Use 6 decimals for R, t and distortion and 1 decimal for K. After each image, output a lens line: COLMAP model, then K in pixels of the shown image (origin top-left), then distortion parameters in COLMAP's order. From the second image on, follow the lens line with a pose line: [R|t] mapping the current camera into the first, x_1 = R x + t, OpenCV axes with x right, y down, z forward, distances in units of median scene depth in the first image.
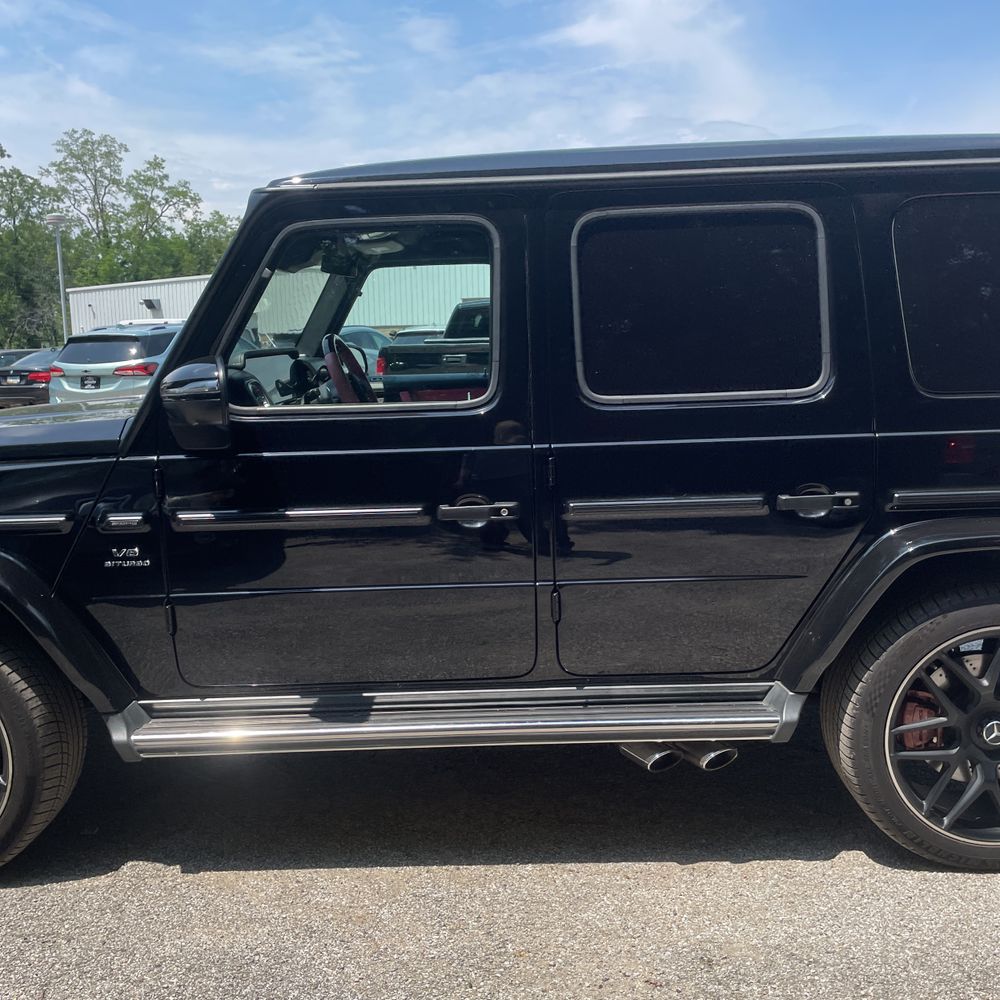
lens RADIAL K [[1004.3, 0, 500.0], [0, 1004.3, 500.0], [0, 0, 1]] dist [0.107622, -0.165043]
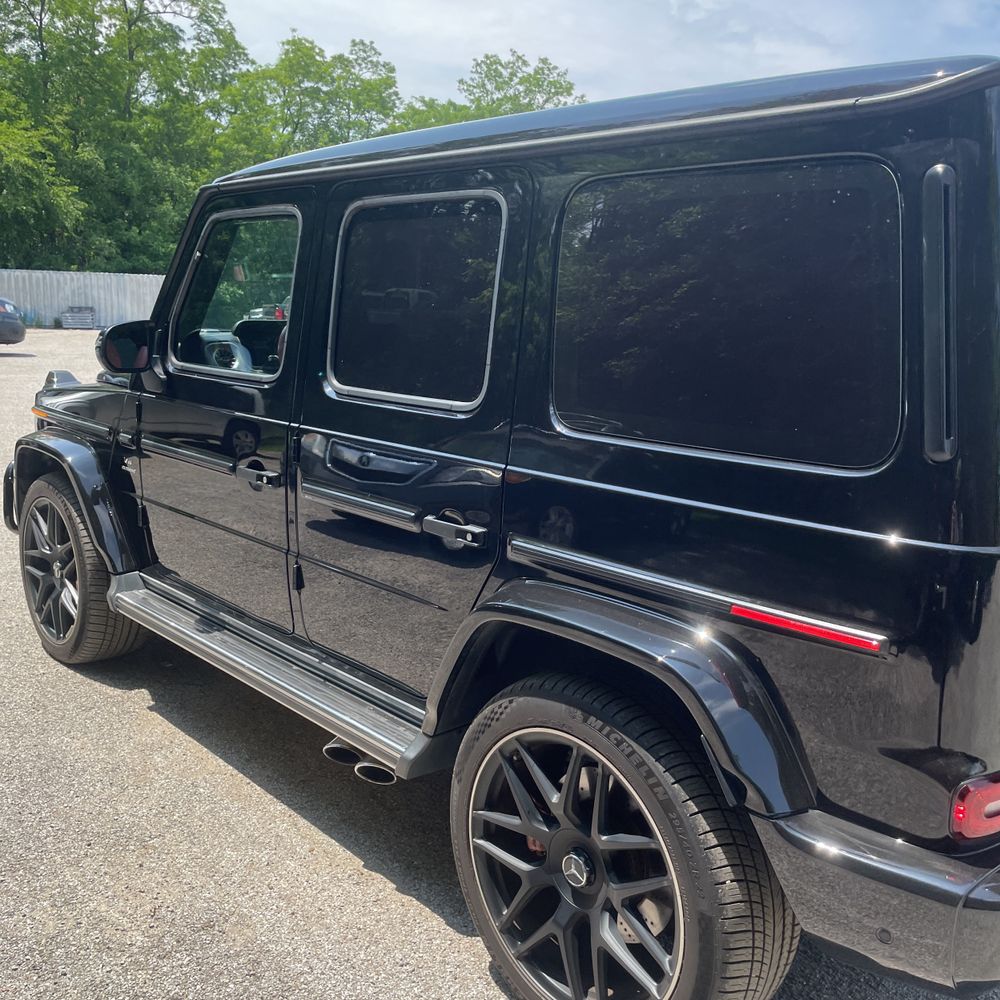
lens RADIAL K [[1004.3, 0, 500.0], [0, 1004.3, 500.0], [0, 0, 1]] dist [0.107622, -0.165043]
pose [[0.685778, 0.190123, -0.702540, 0.171304], [-0.168072, 0.980556, 0.101298, -0.021626], [0.708139, 0.048609, 0.704398, 0.072748]]
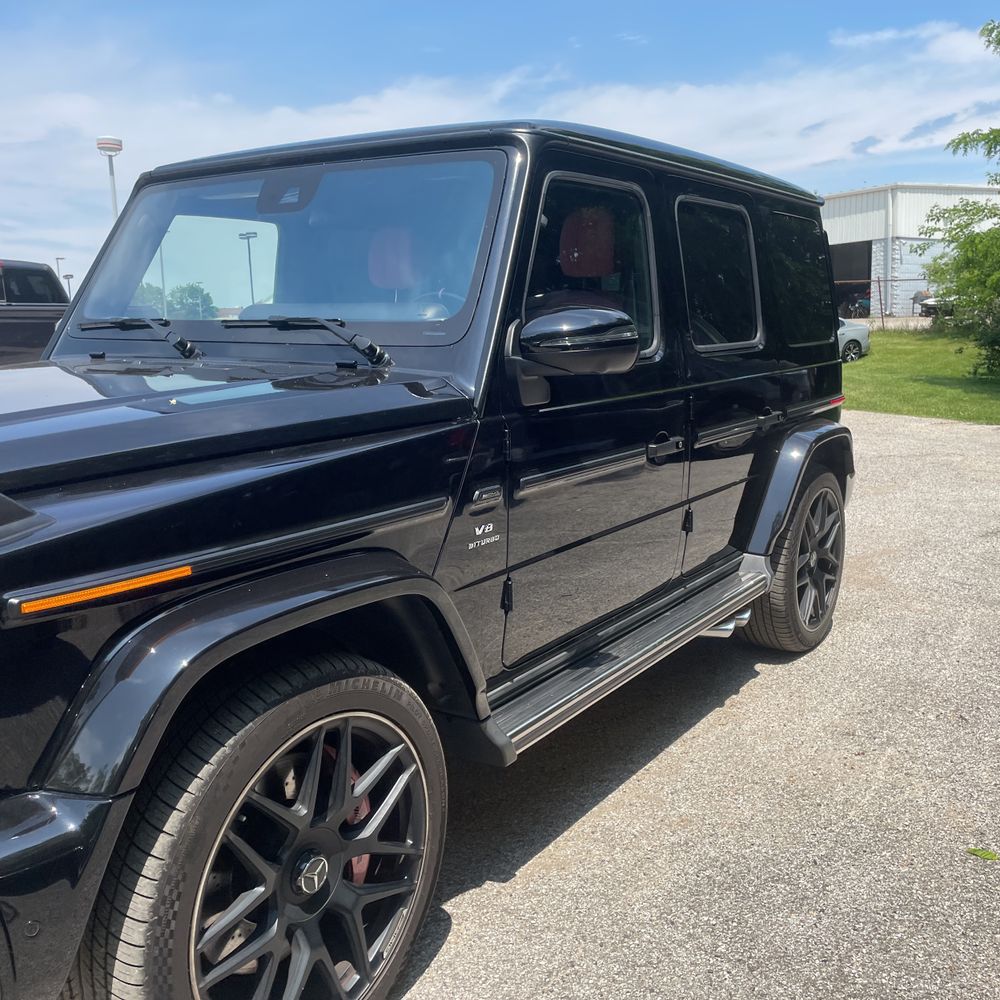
lens RADIAL K [[1010.0, 0, 502.9], [0, 1010.0, 492.7], [0, 0, 1]] dist [0.096930, -0.143174]
pose [[0.556042, -0.121264, 0.822260, -0.195110], [0.130843, 0.989735, 0.057482, -0.004966], [-0.820791, 0.075624, 0.566201, 0.089894]]
